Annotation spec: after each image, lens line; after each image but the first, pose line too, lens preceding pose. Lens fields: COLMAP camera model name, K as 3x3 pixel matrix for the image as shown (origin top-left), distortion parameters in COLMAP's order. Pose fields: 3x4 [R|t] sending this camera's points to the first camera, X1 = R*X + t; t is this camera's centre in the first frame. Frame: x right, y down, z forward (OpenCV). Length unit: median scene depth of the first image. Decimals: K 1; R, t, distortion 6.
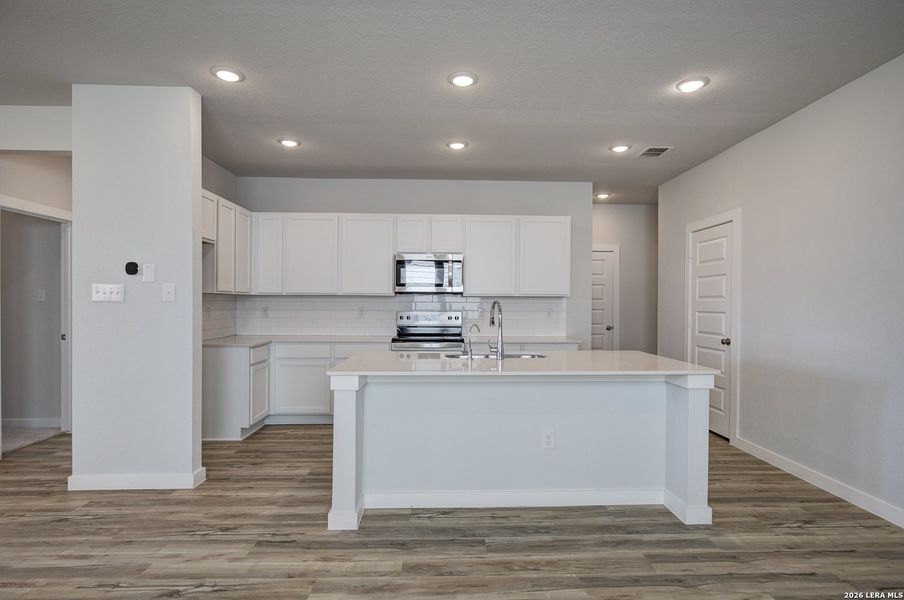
lens RADIAL K [[462.8, 0, 457.7], [0, 462.8, 296.1], [0, 0, 1]] dist [0.000725, 0.000136]
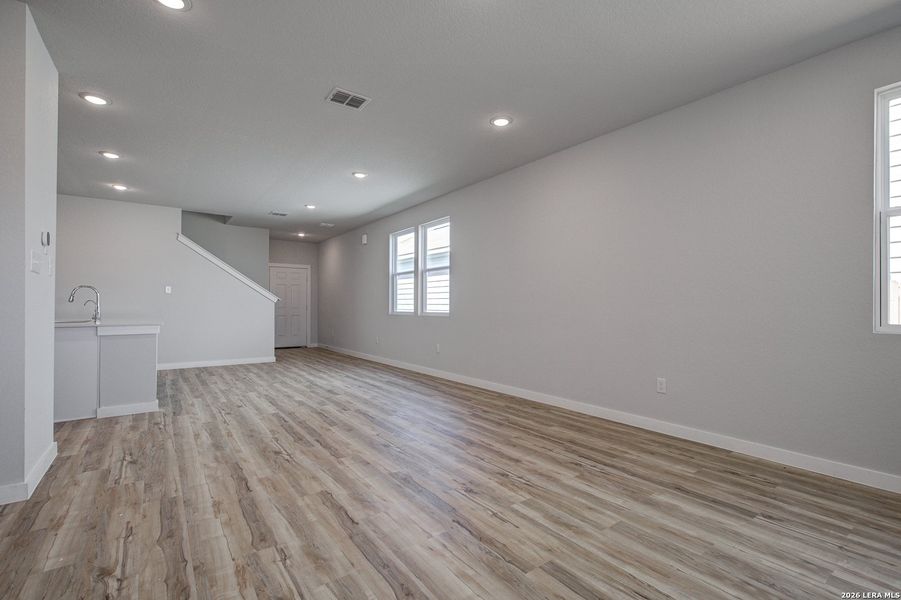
lens RADIAL K [[412.1, 0, 446.3], [0, 412.1, 303.7], [0, 0, 1]] dist [0.007731, -0.000379]
pose [[-0.557396, 0.001430, 0.830246, -2.243246], [-0.018119, 0.999739, -0.013886, 0.081689], [-0.830049, -0.022783, -0.557224, 0.962710]]
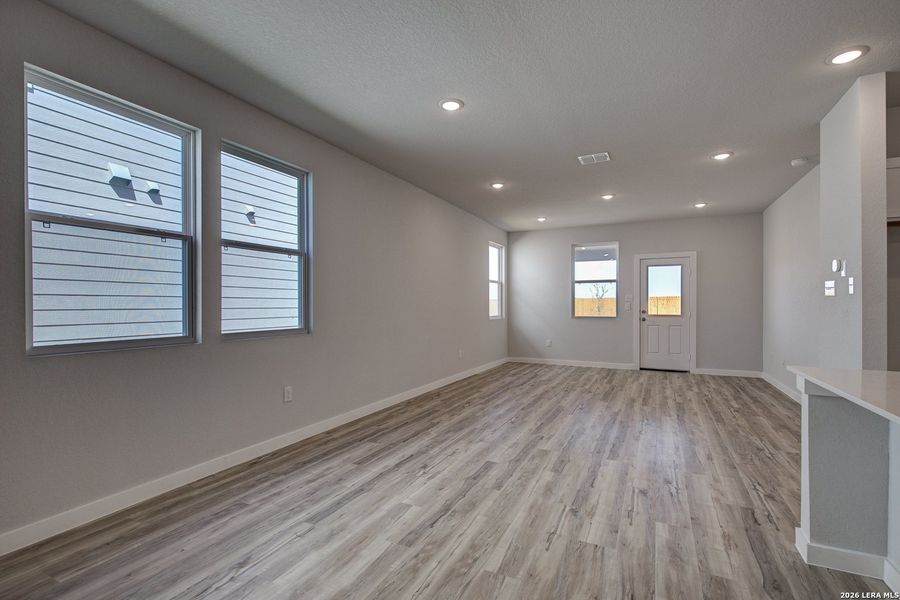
lens RADIAL K [[404.5, 0, 460.3], [0, 404.5, 311.1], [0, 0, 1]] dist [-0.001716, 0.000796]
pose [[-0.458969, 0.011302, -0.888380, 0.706729], [0.014471, 0.999882, 0.005244, 0.034352], [0.888334, -0.010448, -0.459079, 0.775433]]
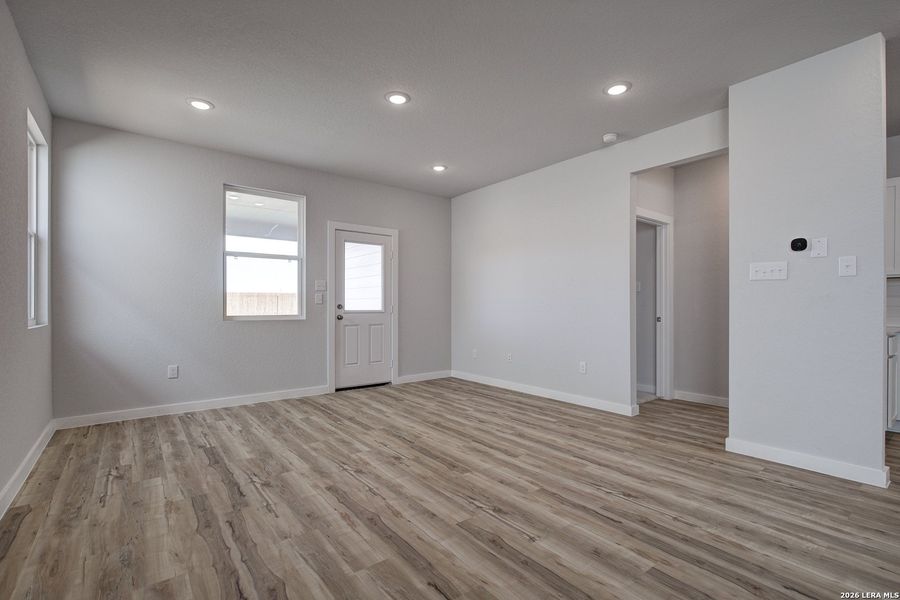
lens RADIAL K [[411.6, 0, 450.4], [0, 411.6, 298.2], [0, 0, 1]] dist [0.007731, -0.000379]
pose [[0.594663, -0.017601, -0.803782, -0.511893], [0.013500, 0.999838, -0.011907, 0.065204], [0.803861, -0.003770, 0.594805, -0.153128]]
